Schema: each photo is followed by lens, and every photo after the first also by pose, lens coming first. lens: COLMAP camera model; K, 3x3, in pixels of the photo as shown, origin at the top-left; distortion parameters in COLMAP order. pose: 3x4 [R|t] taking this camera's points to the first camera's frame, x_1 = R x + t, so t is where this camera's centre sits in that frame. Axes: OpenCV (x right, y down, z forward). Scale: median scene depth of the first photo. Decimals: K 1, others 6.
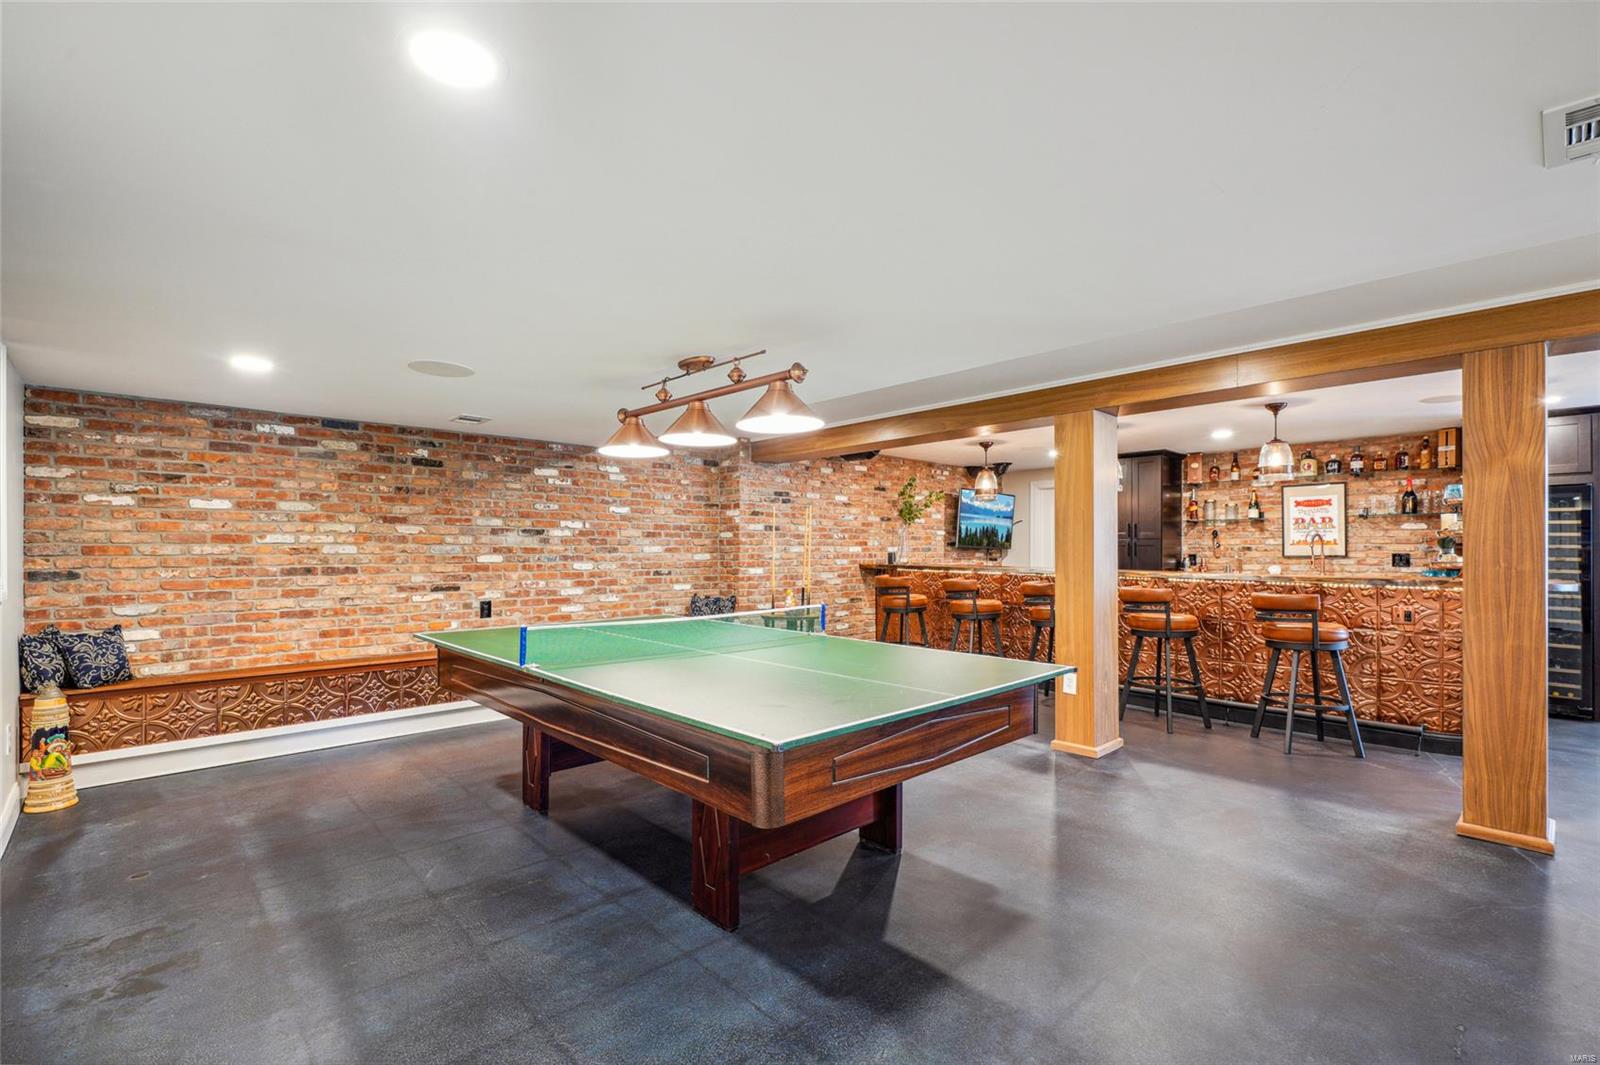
lens RADIAL K [[700.8, 0, 797.5], [0, 700.8, 540.5], [0, 0, 1]] dist [0.002308, 0.000058]
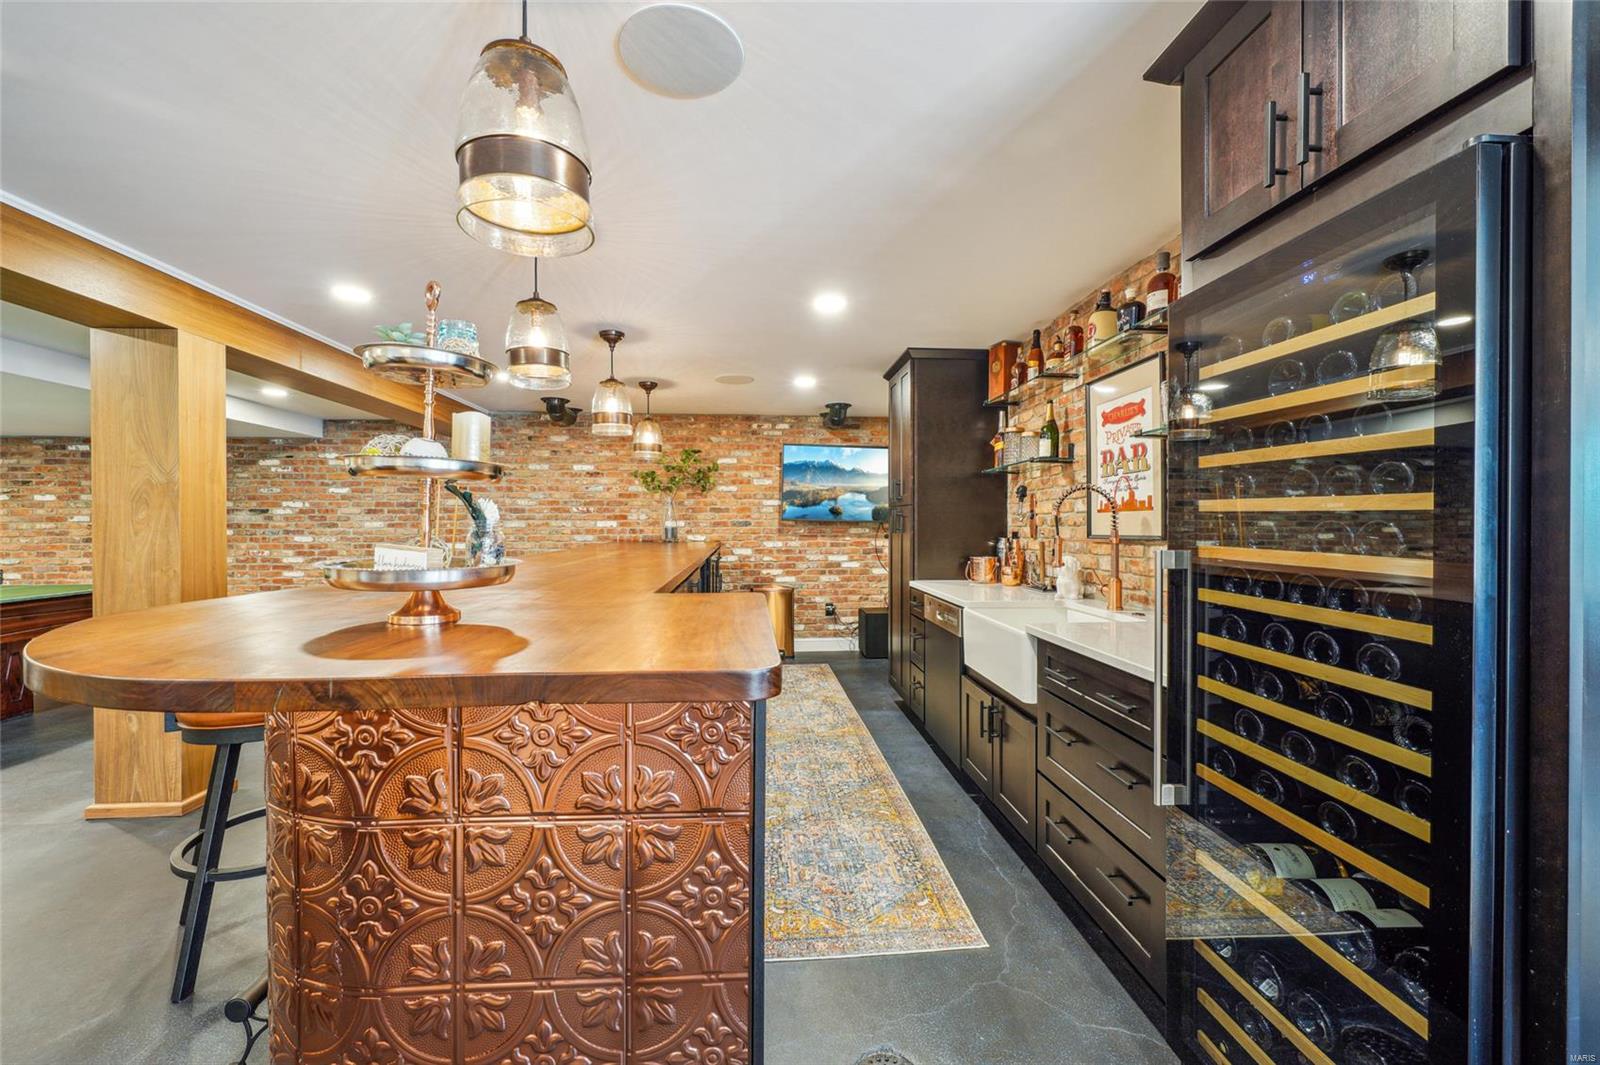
lens RADIAL K [[620.9, 0, 796.7], [0, 620.9, 526.1], [0, 0, 1]] dist [-0.002569, -0.000167]
pose [[0.774862, -0.000236, -0.632130, 1.025996], [0.011389, 0.999843, 0.013587, 0.010055], [0.632028, -0.017728, 0.774743, 0.723846]]
